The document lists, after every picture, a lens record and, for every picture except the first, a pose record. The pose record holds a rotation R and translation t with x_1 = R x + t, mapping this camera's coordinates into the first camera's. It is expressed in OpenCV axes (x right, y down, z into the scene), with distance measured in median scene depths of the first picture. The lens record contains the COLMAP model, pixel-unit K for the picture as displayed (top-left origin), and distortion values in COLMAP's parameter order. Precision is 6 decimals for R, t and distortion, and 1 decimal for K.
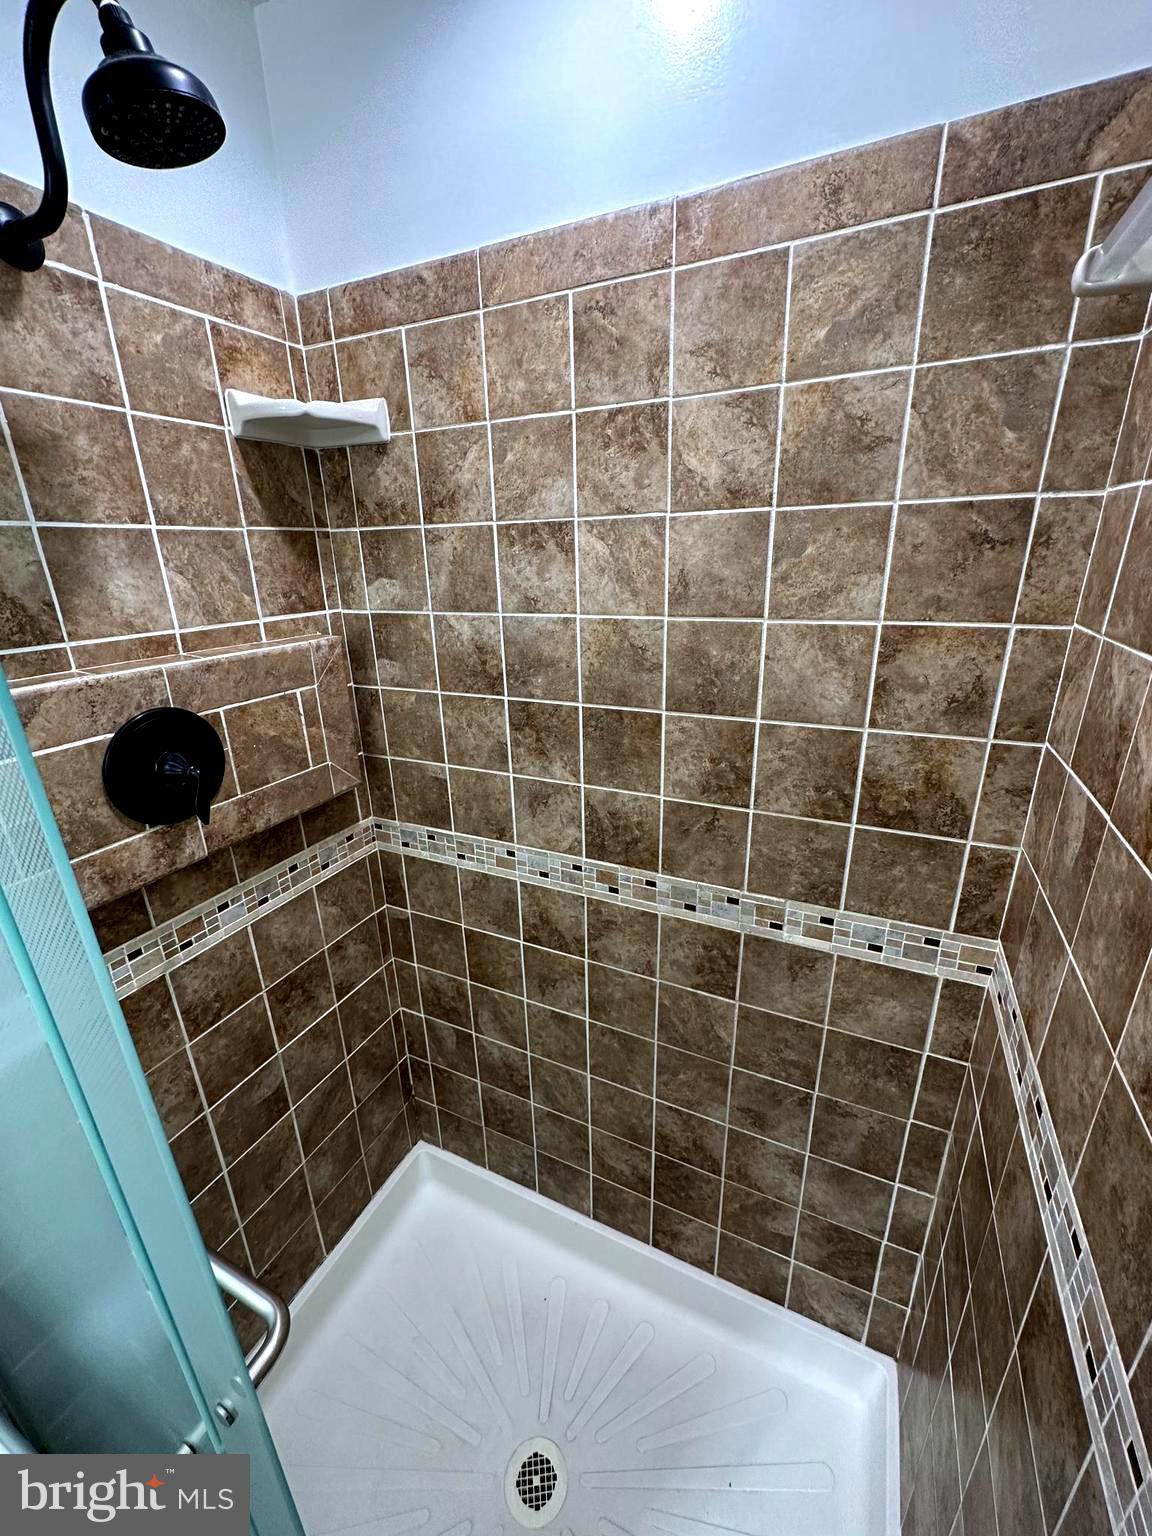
lens RADIAL K [[614.6, 0, 578.2], [0, 614.6, 768.8], [0, 0, 1]] dist [-0.002566, 0.000758]
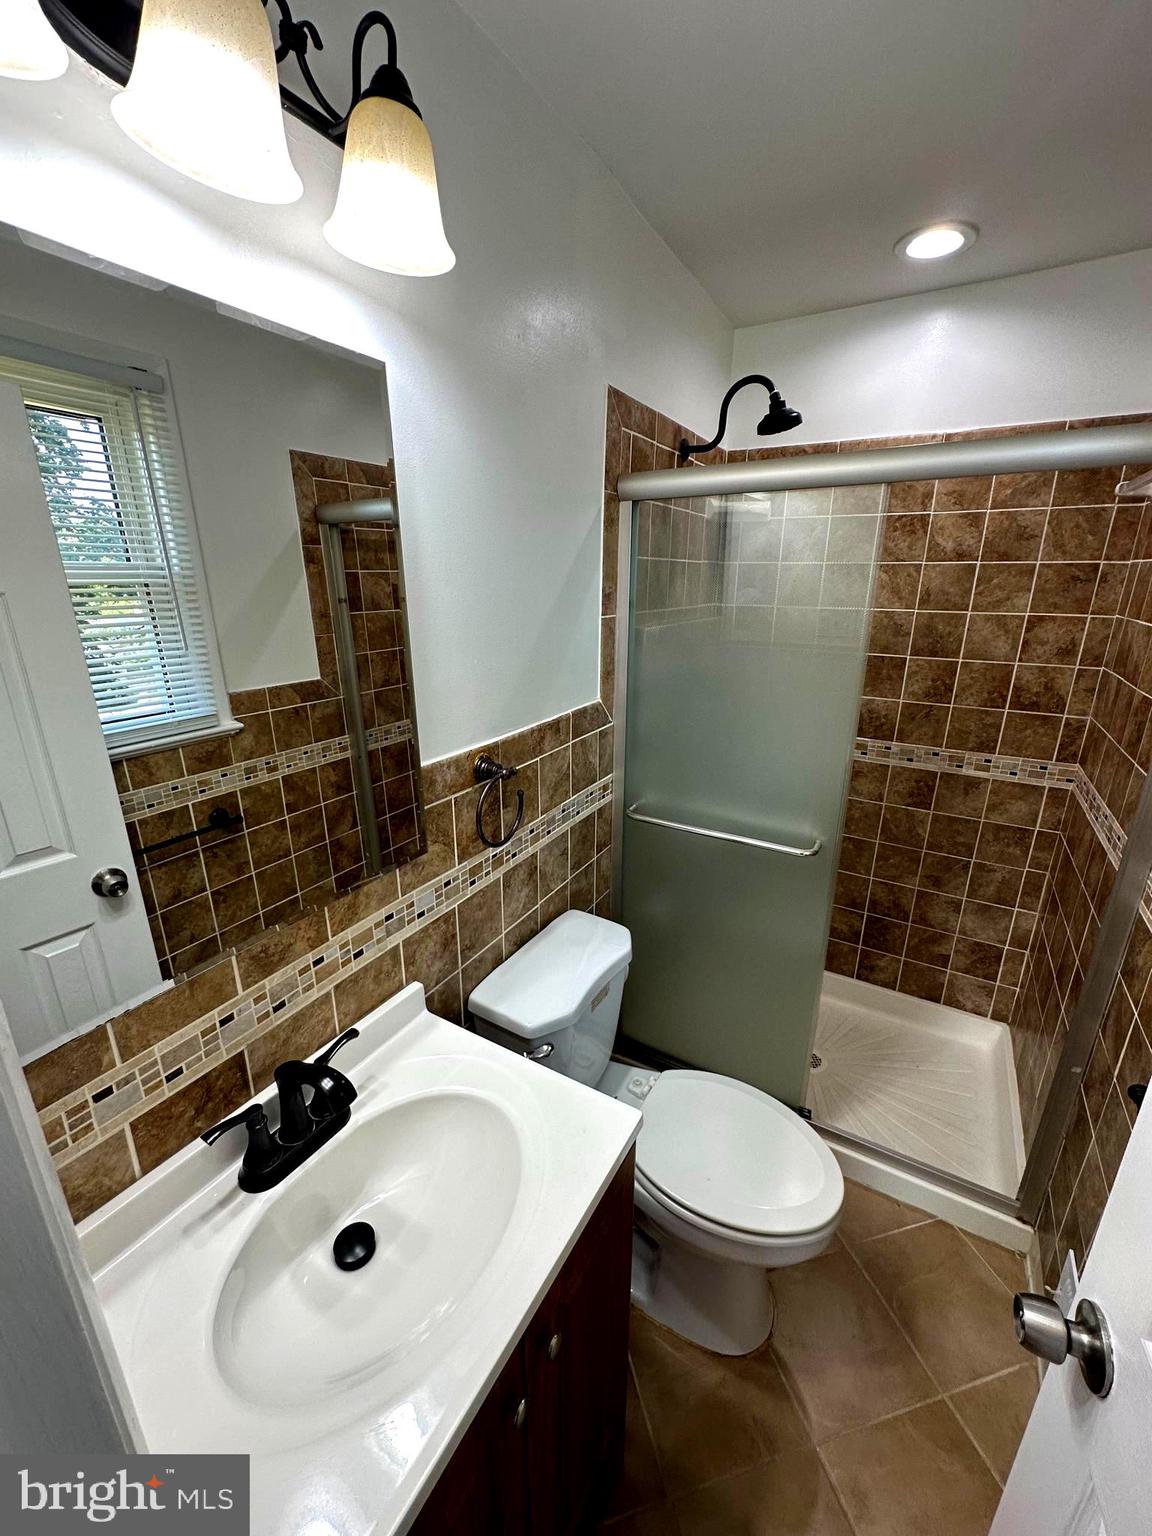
lens RADIAL K [[614.6, 0, 575.5], [0, 614.6, 766.3], [0, 0, 1]] dist [-0.002566, 0.000758]
pose [[0.997088, 0.046873, -0.060146, -0.874105], [-0.048665, 0.998403, -0.028676, 0.408092], [0.058706, 0.031520, 0.997778, -1.161918]]
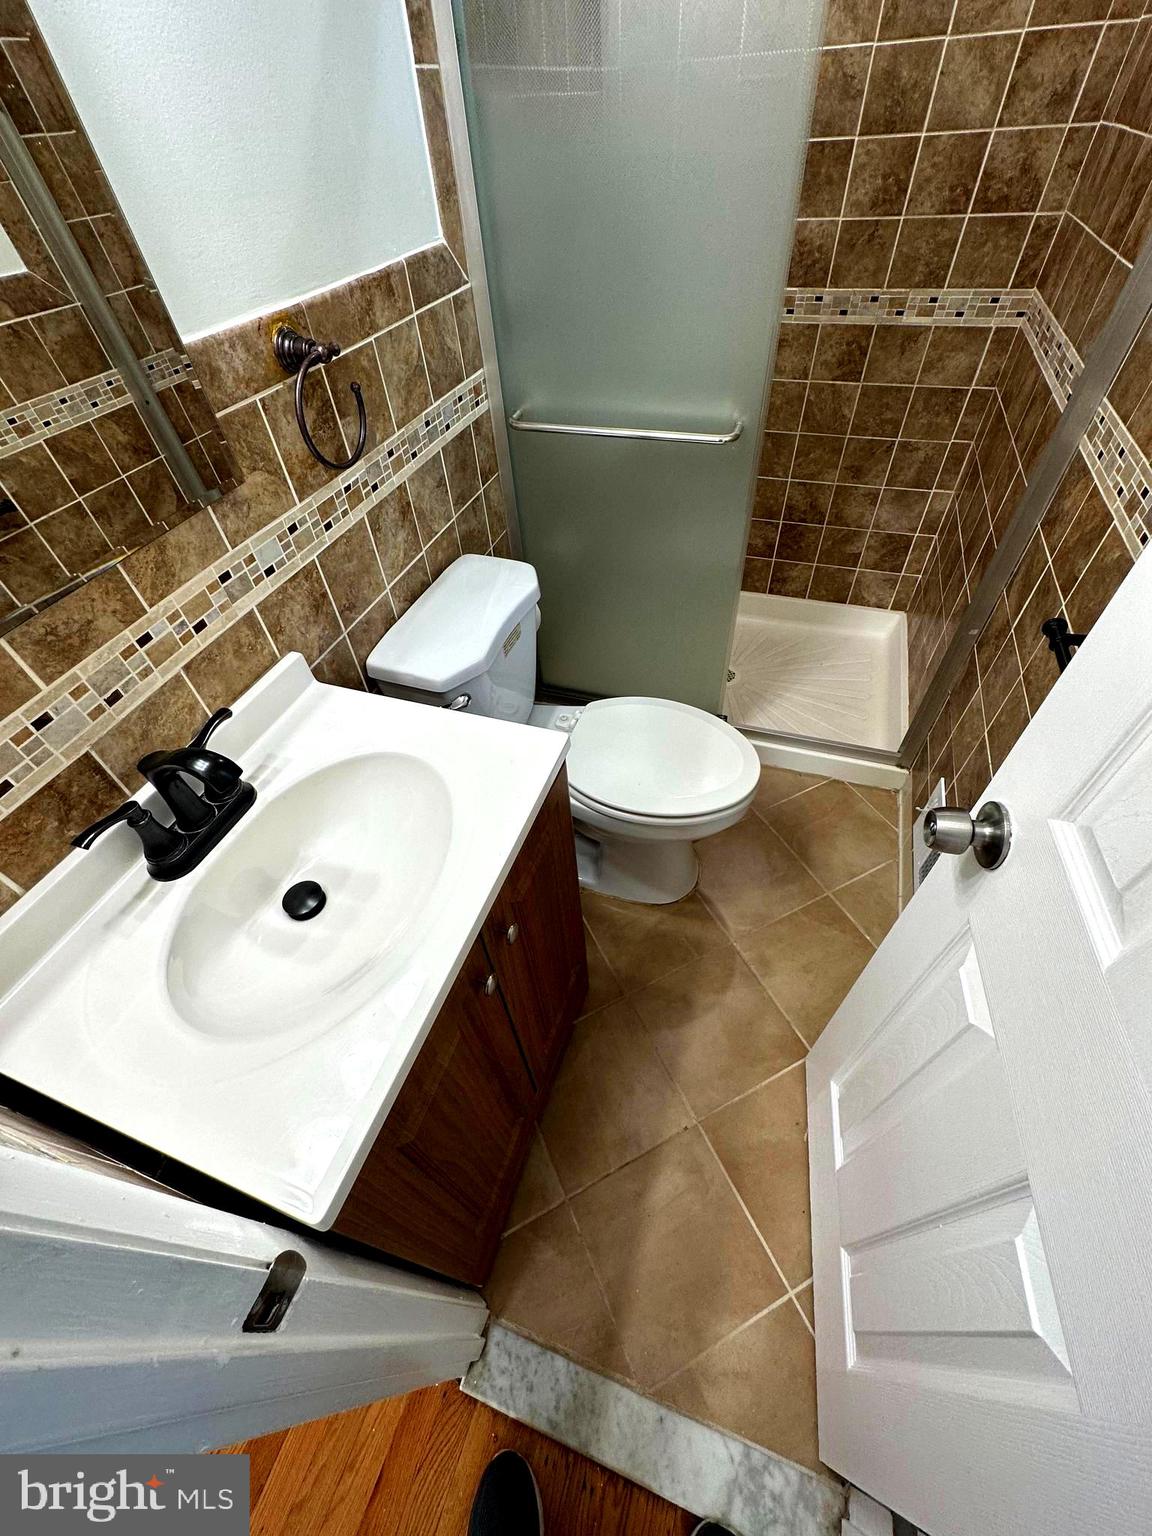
lens RADIAL K [[614.6, 0, 574.3], [0, 614.6, 764.4], [0, 0, 1]] dist [-0.002566, 0.000758]
pose [[0.991738, -0.114528, 0.057787, -0.851034], [0.074367, 0.880345, 0.468468, 0.530367], [-0.104525, -0.460300, 0.881588, -1.006610]]
